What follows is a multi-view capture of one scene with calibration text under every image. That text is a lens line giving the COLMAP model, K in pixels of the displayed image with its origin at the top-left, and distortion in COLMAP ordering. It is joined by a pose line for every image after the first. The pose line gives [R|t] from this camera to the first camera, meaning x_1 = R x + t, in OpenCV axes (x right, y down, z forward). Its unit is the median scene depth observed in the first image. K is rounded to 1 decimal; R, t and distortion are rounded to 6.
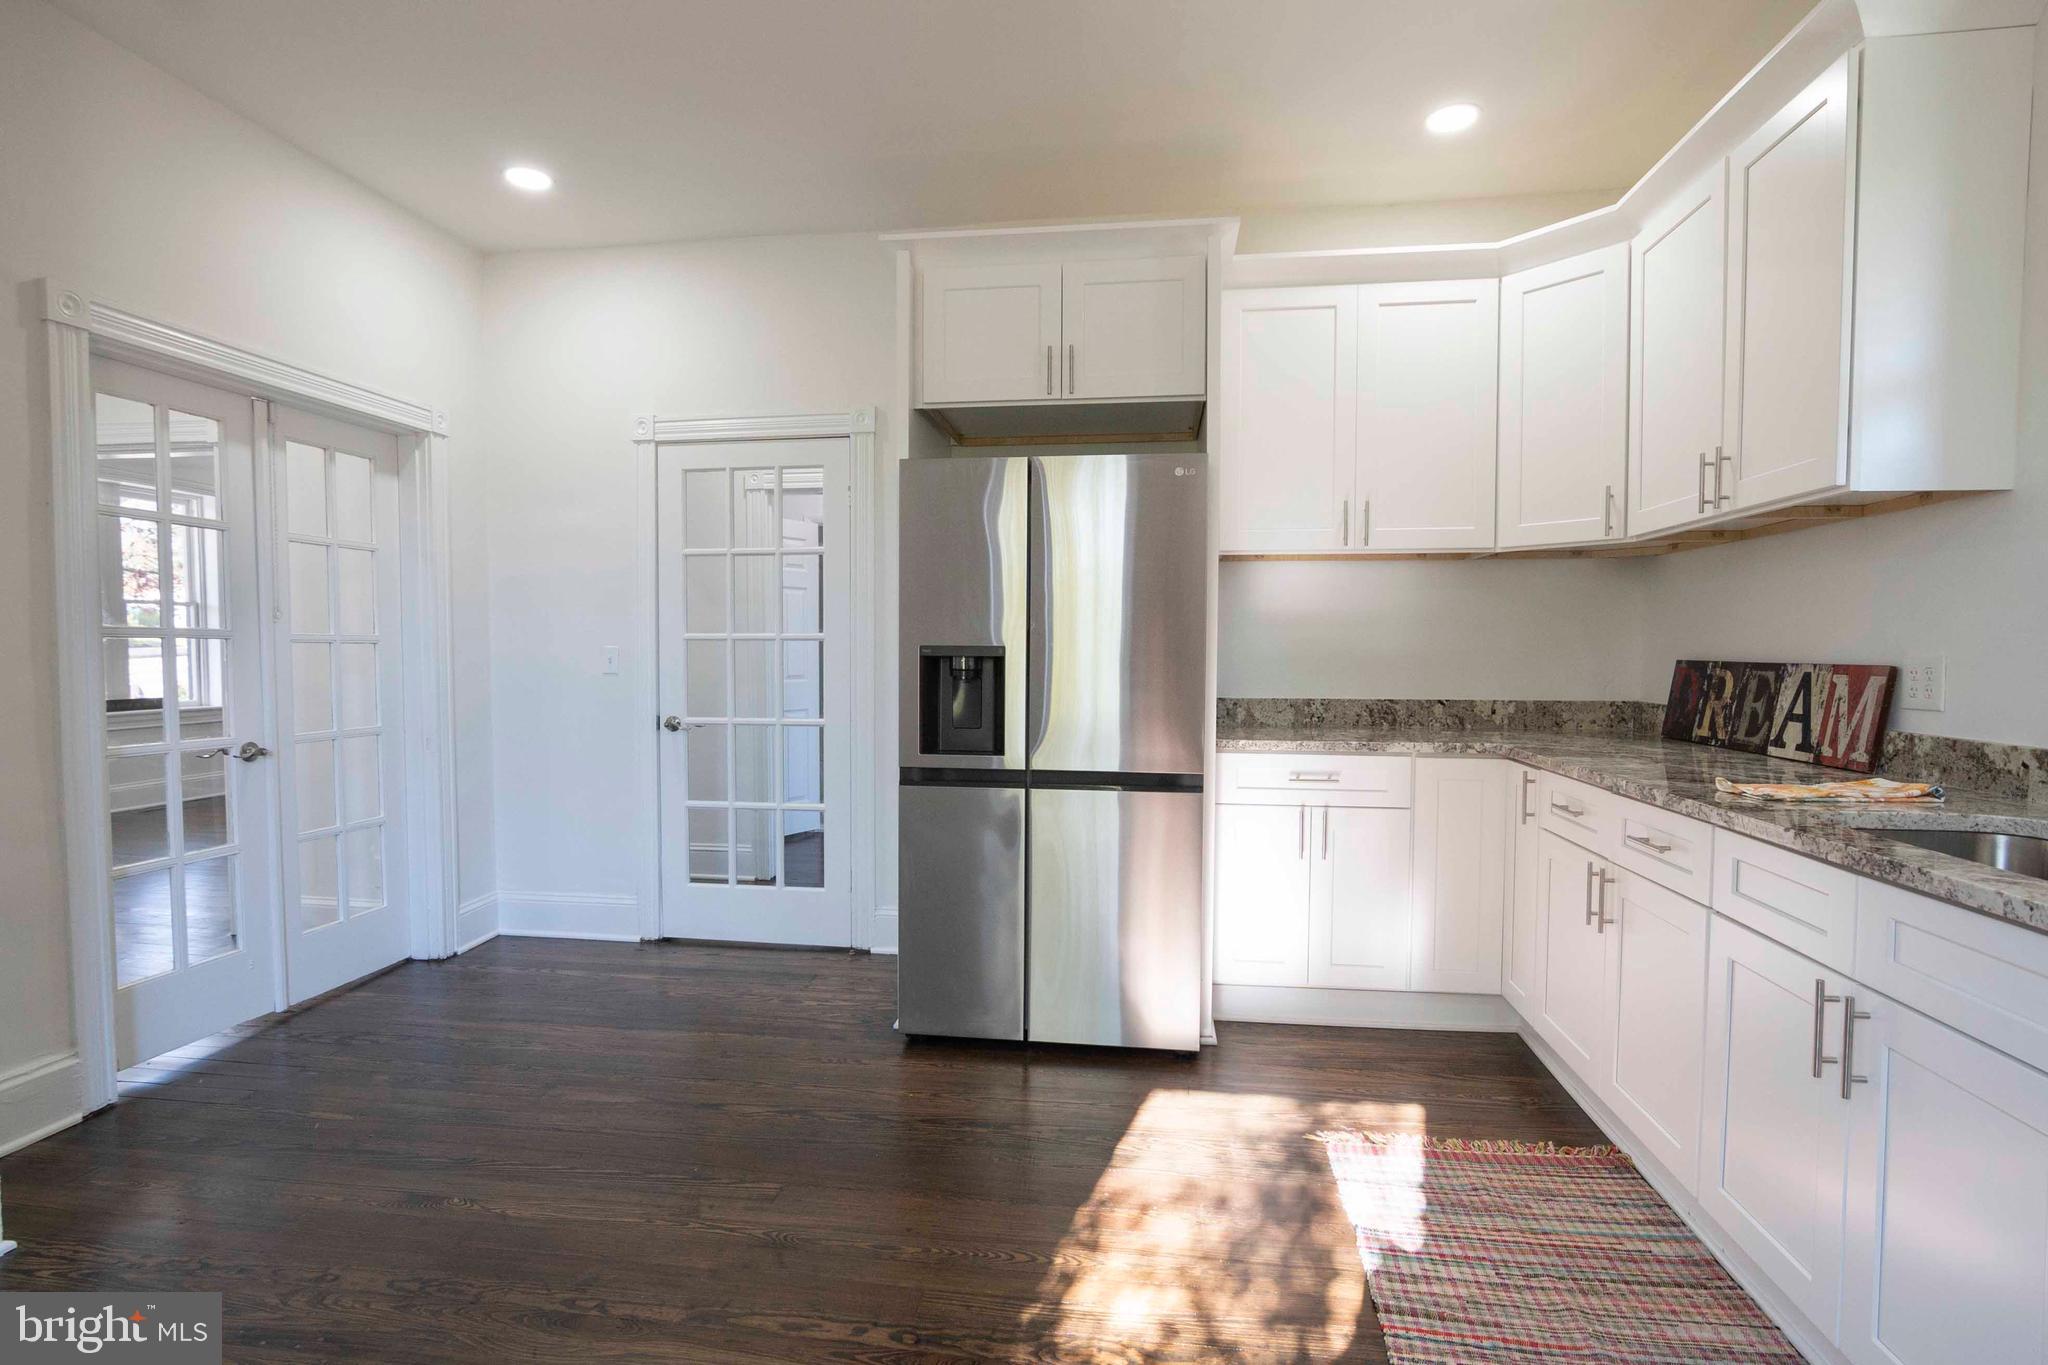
lens RADIAL K [[1005.3, 0, 1016.9], [0, 1005.3, 688.6], [0, 0, 1]] dist [-0.028995, 0.008318]
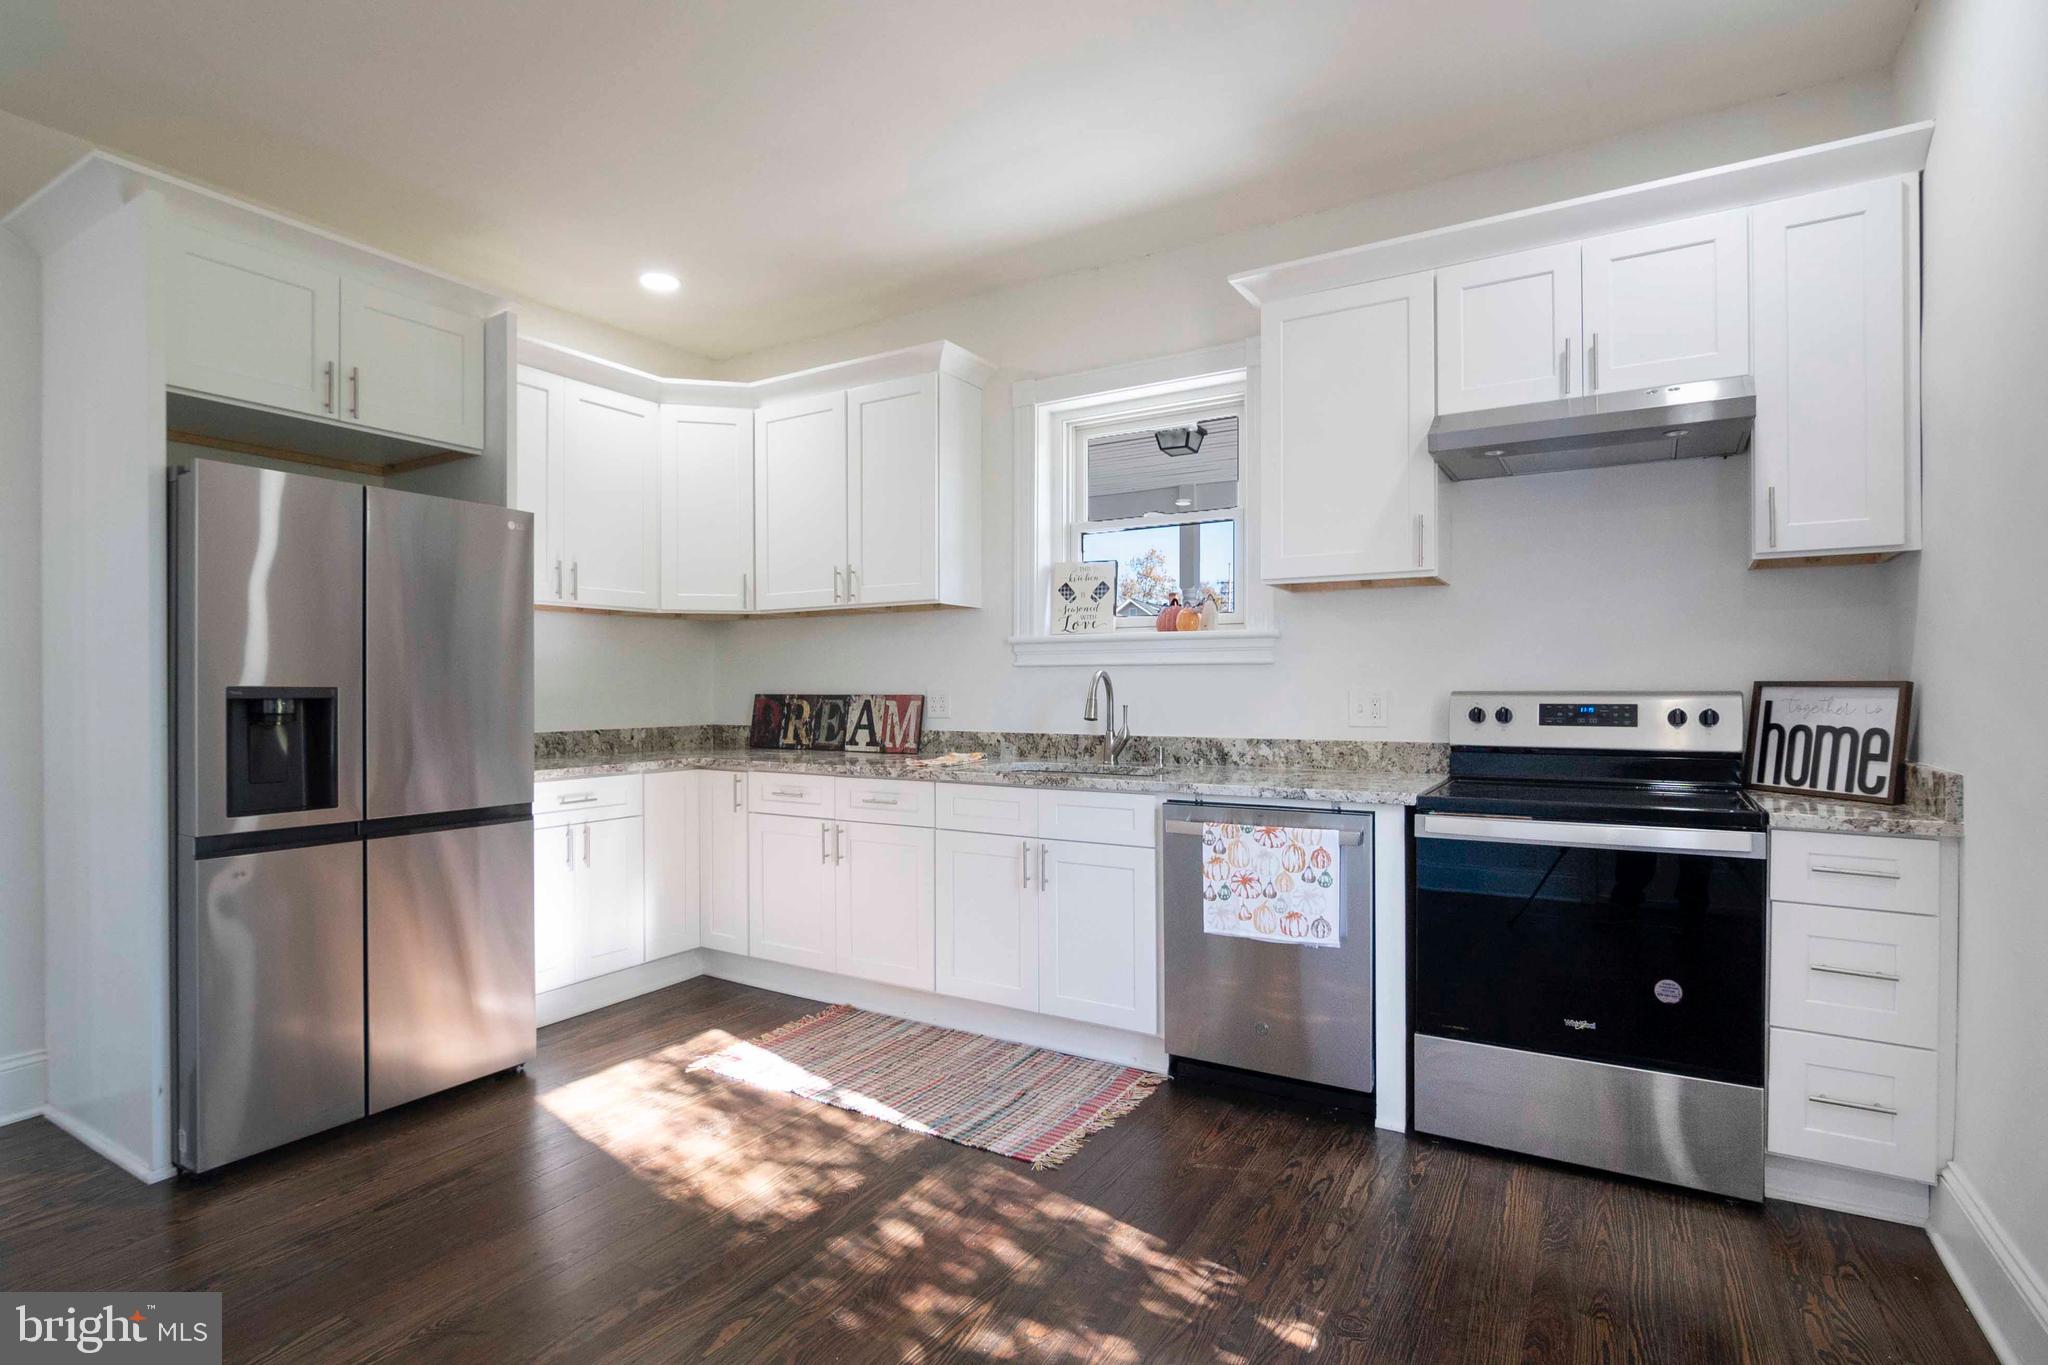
lens RADIAL K [[1005.3, 0, 1007.9], [0, 1005.3, 686.7], [0, 0, 1]] dist [-0.028995, 0.008318]
pose [[0.388113, -0.003349, 0.921606, -0.665906], [0.041193, 0.999057, -0.013717, -0.005142], [-0.920691, 0.043287, 0.387885, 0.101339]]
